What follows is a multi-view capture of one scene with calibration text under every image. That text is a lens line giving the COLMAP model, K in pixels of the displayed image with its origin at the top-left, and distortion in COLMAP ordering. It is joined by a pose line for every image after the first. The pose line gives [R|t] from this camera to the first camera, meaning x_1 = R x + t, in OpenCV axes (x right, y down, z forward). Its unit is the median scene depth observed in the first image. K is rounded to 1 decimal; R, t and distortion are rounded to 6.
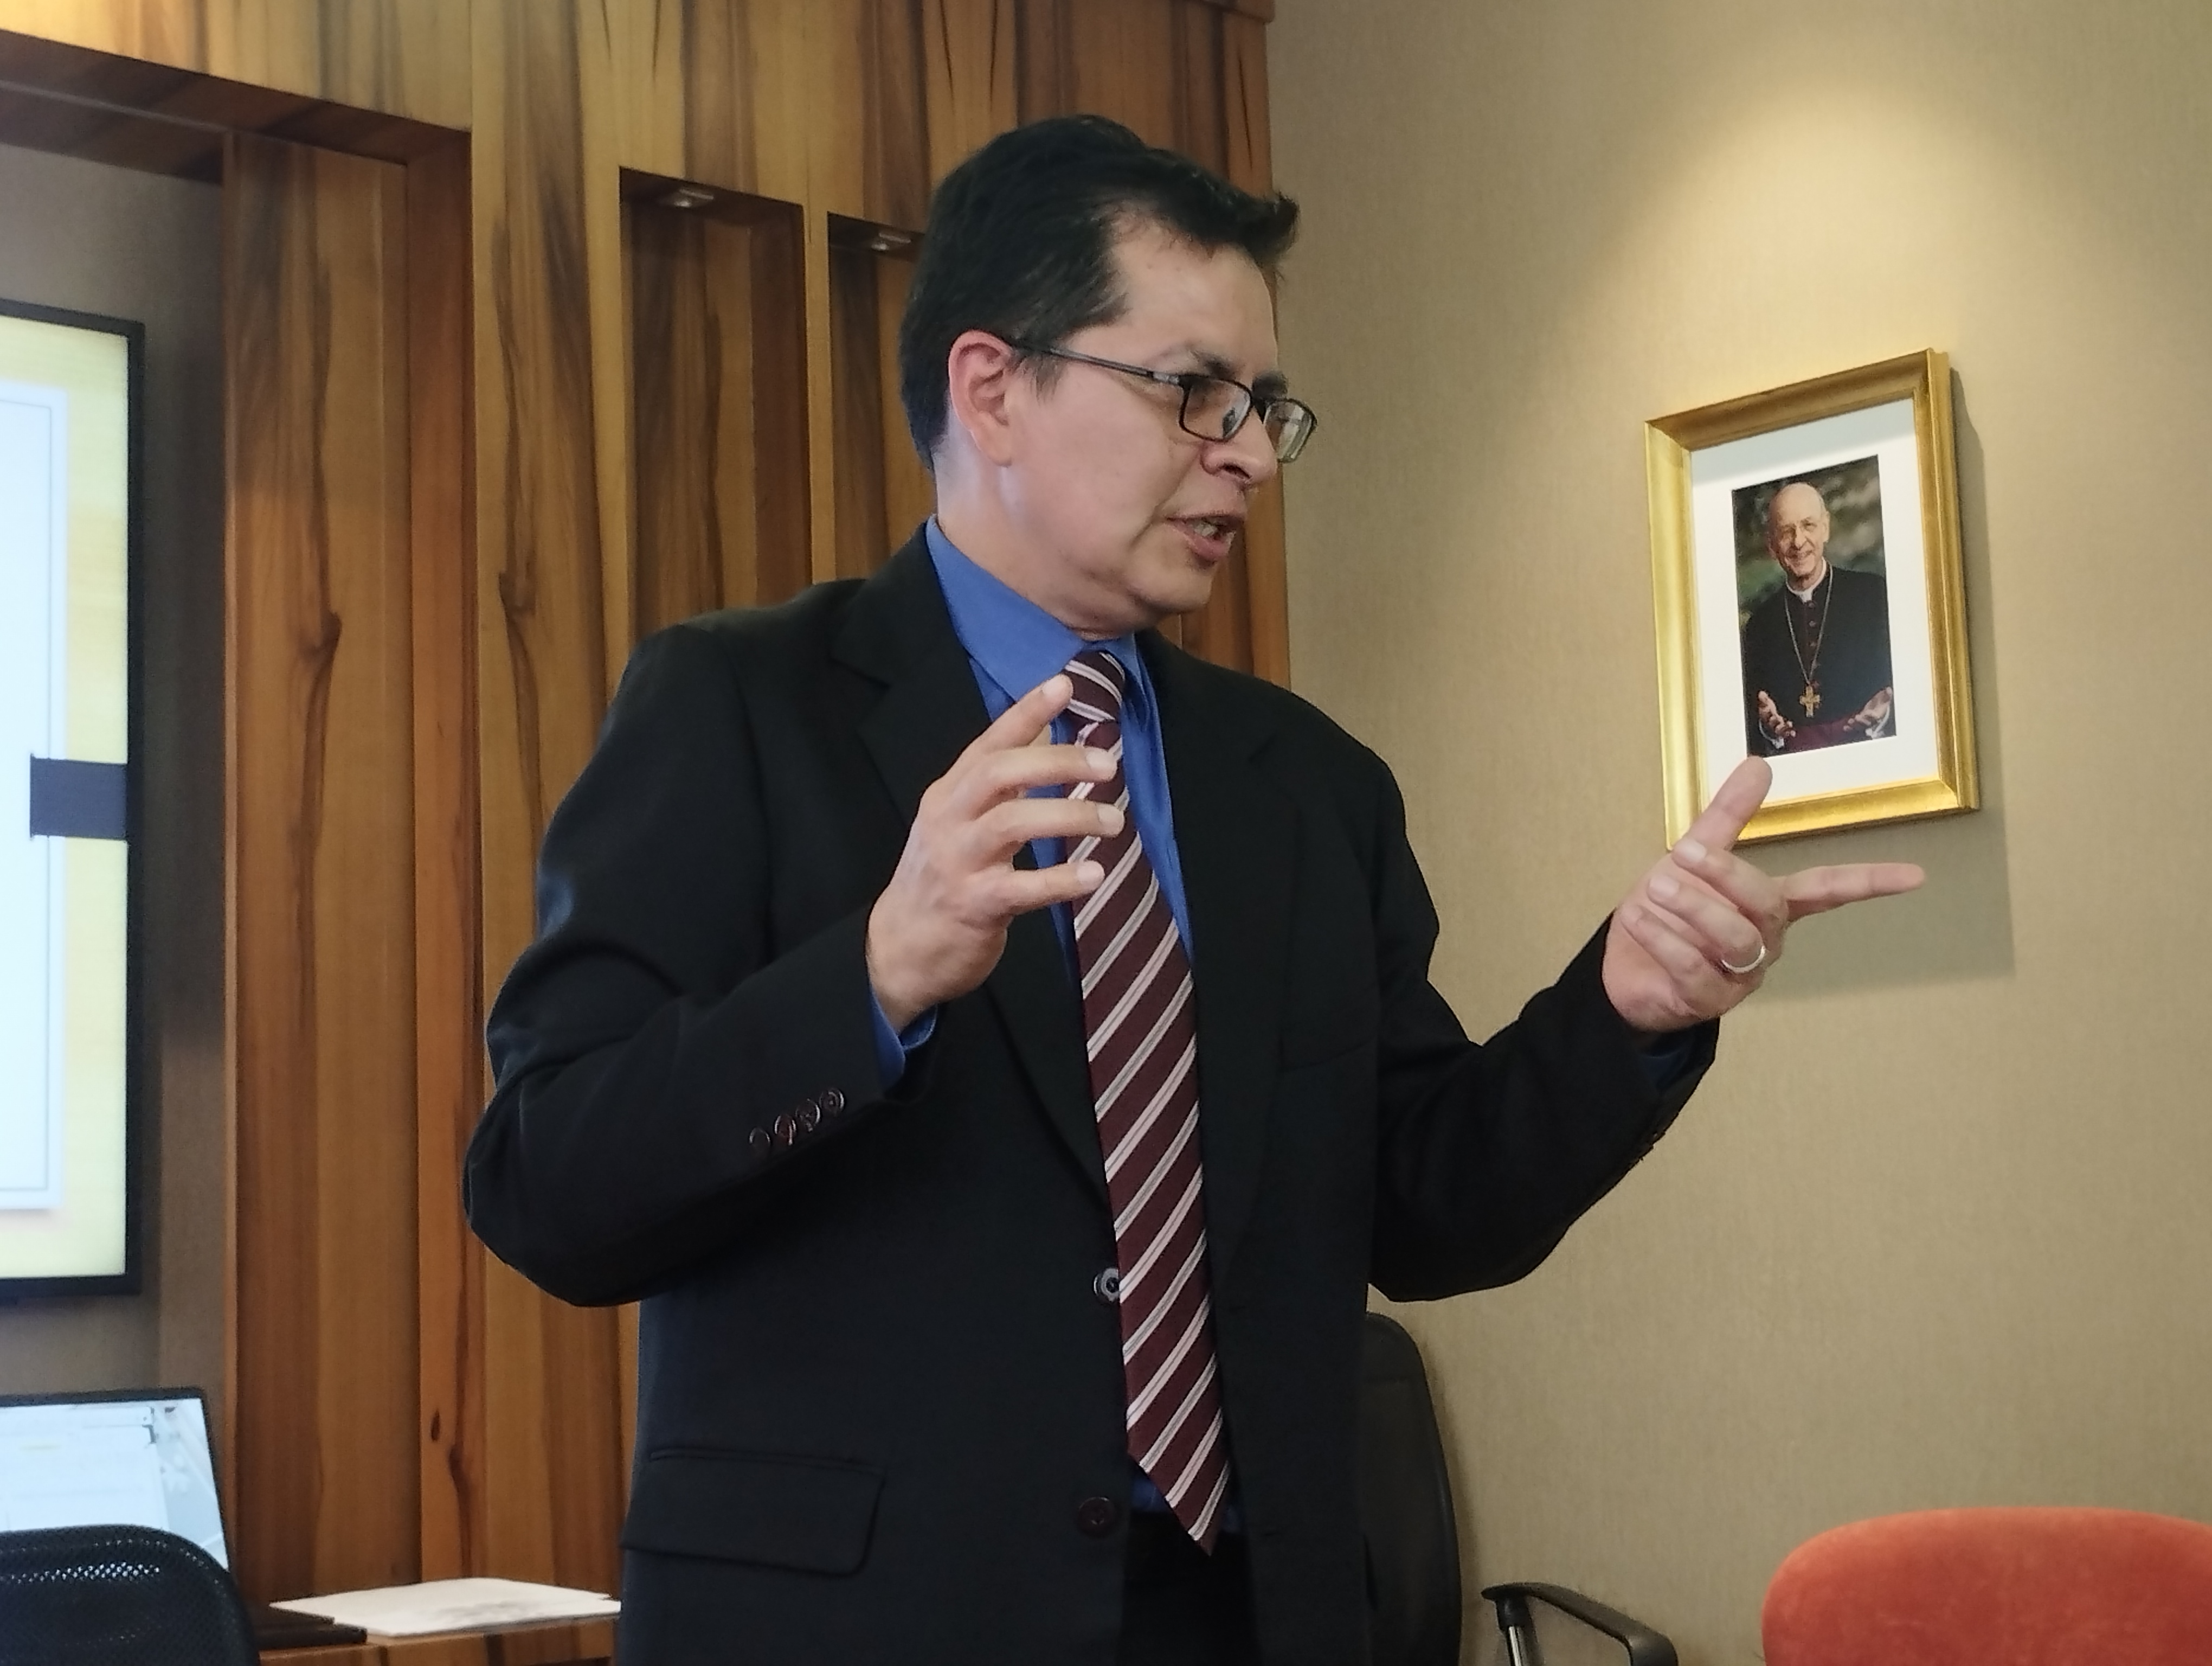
lens RADIAL K [[3650.8, 0, 1128.6], [0, 3650.8, 879.5], [0, 0, 1]] dist [0.041585, 0.000000]
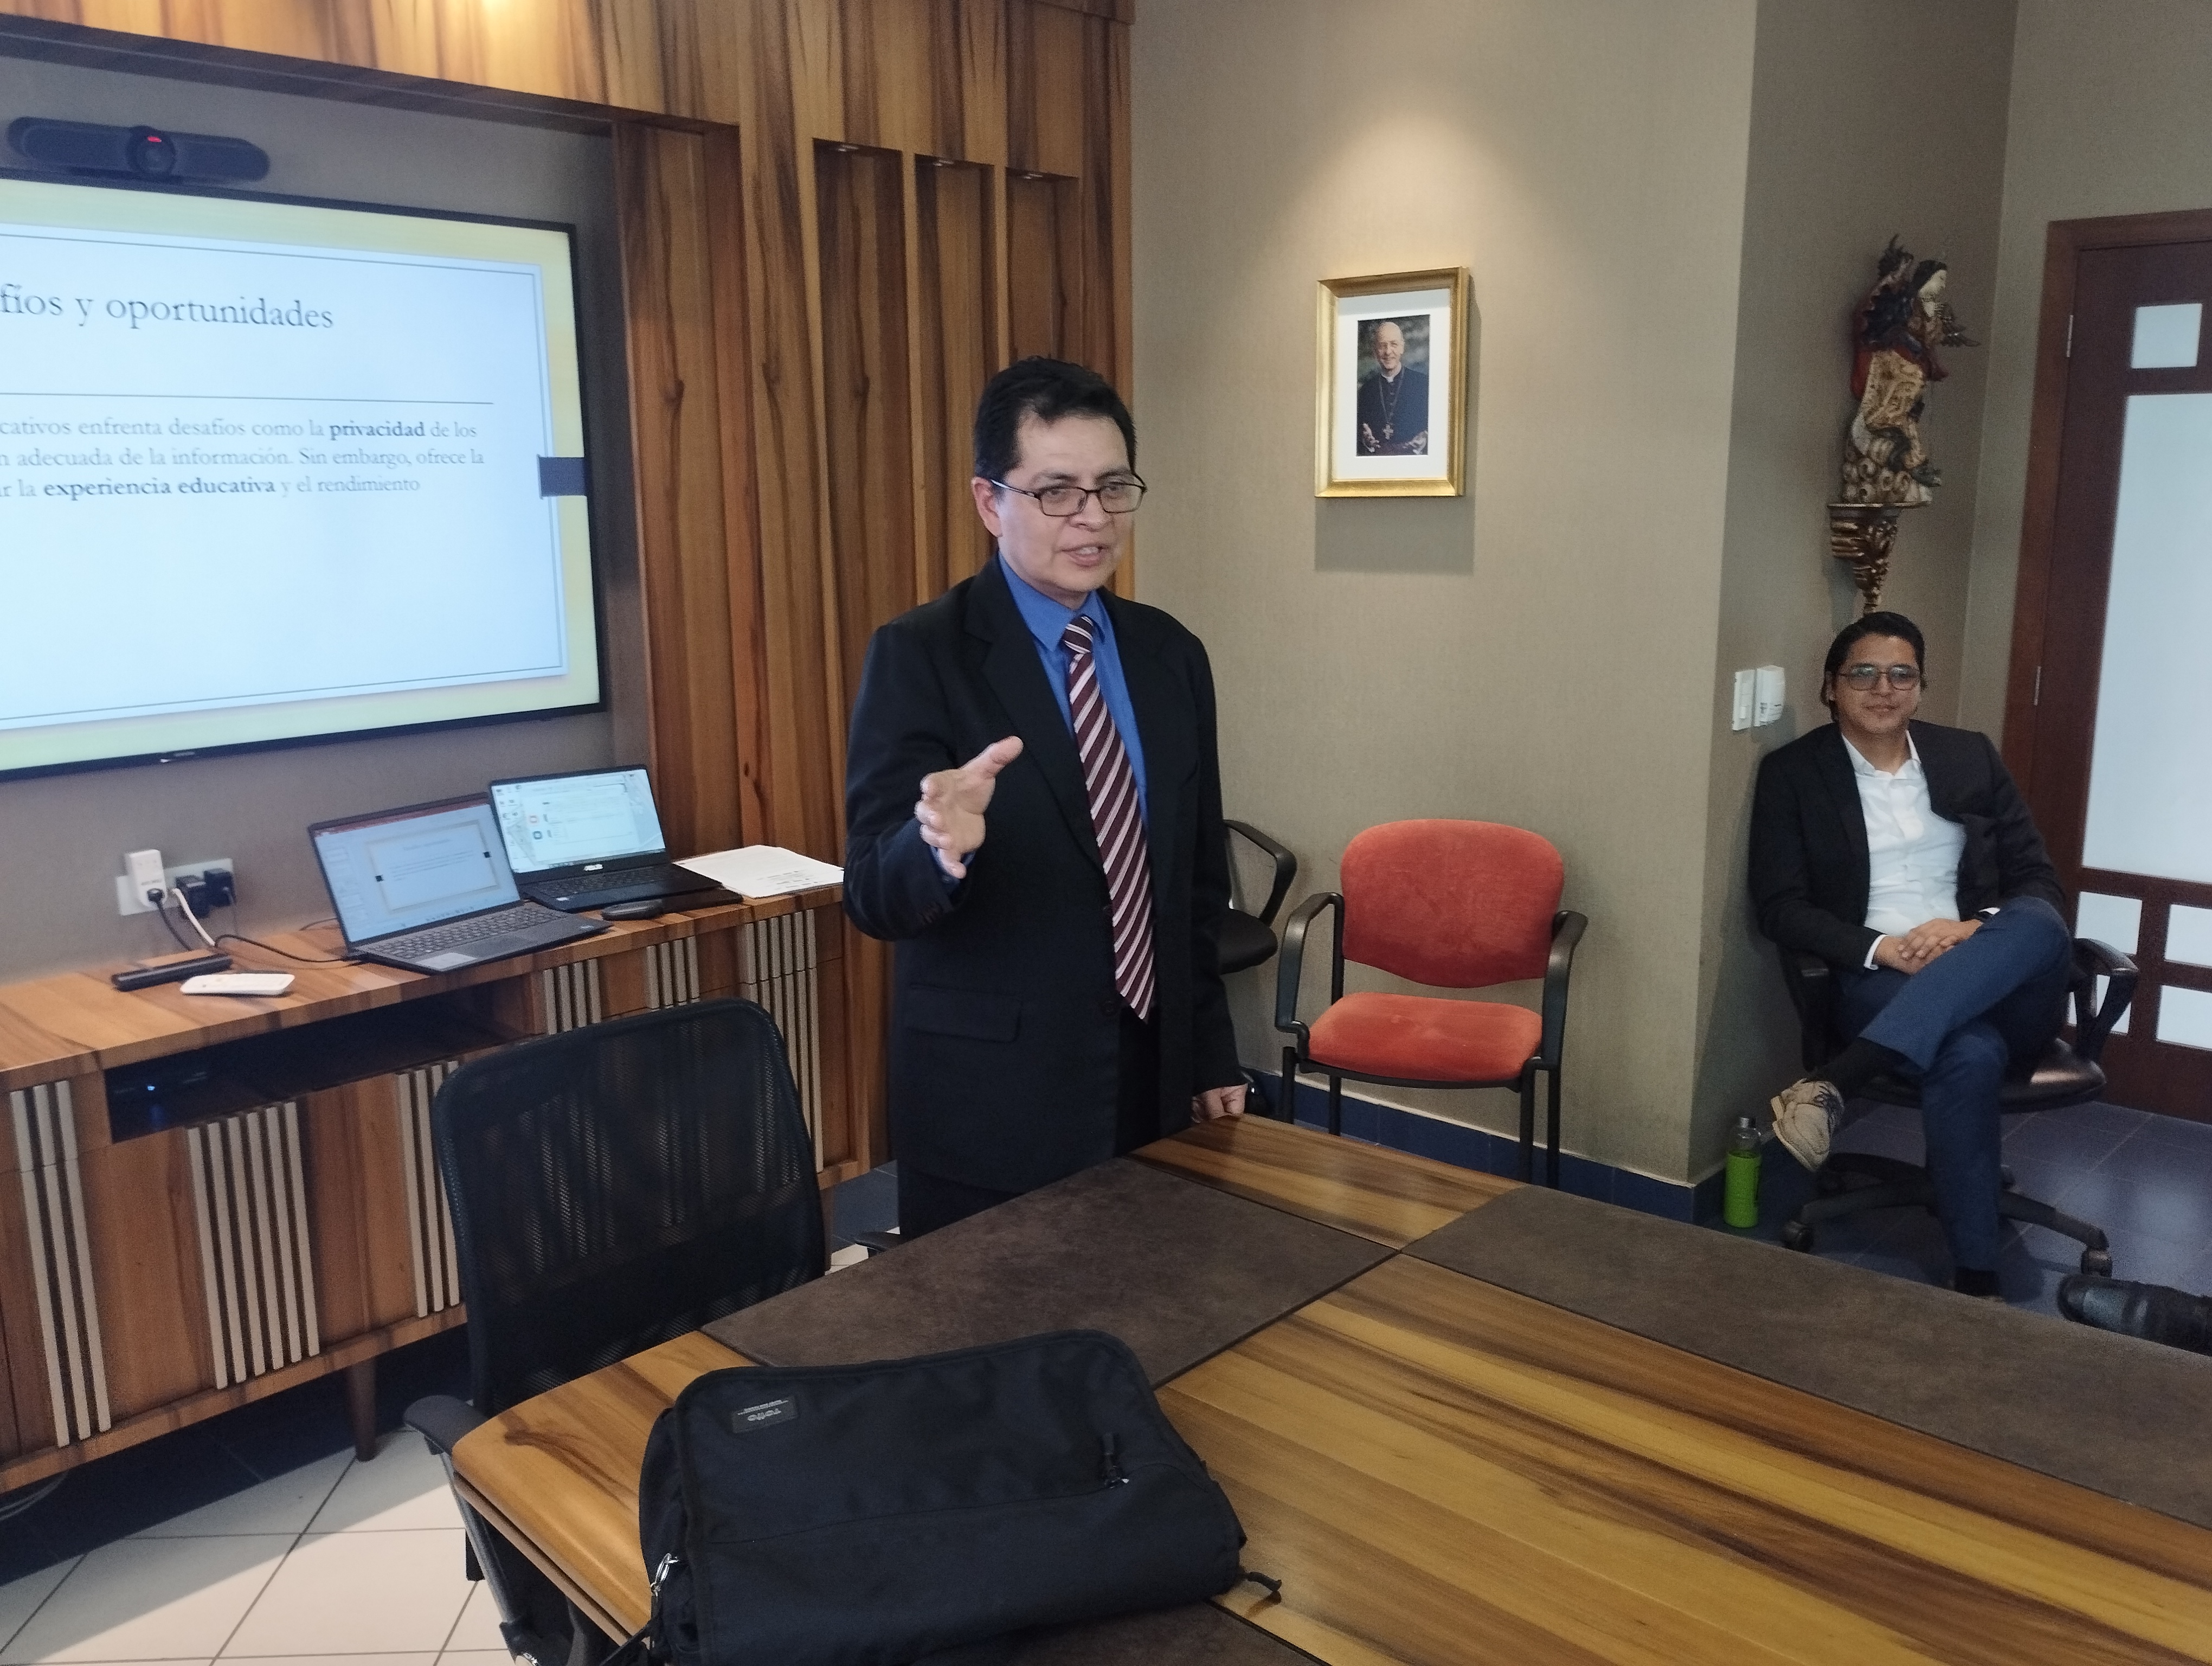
lens RADIAL K [[1815.2, 0, 1113.9], [0, 1815.2, 839.3], [0, 0, 1]] dist [0.062608, -0.076353]
pose [[0.996446, 0.006955, 0.083942, -0.060430], [-0.032614, 0.950705, 0.308377, -0.151012], [-0.077659, -0.310019, 0.947553, -0.060238]]
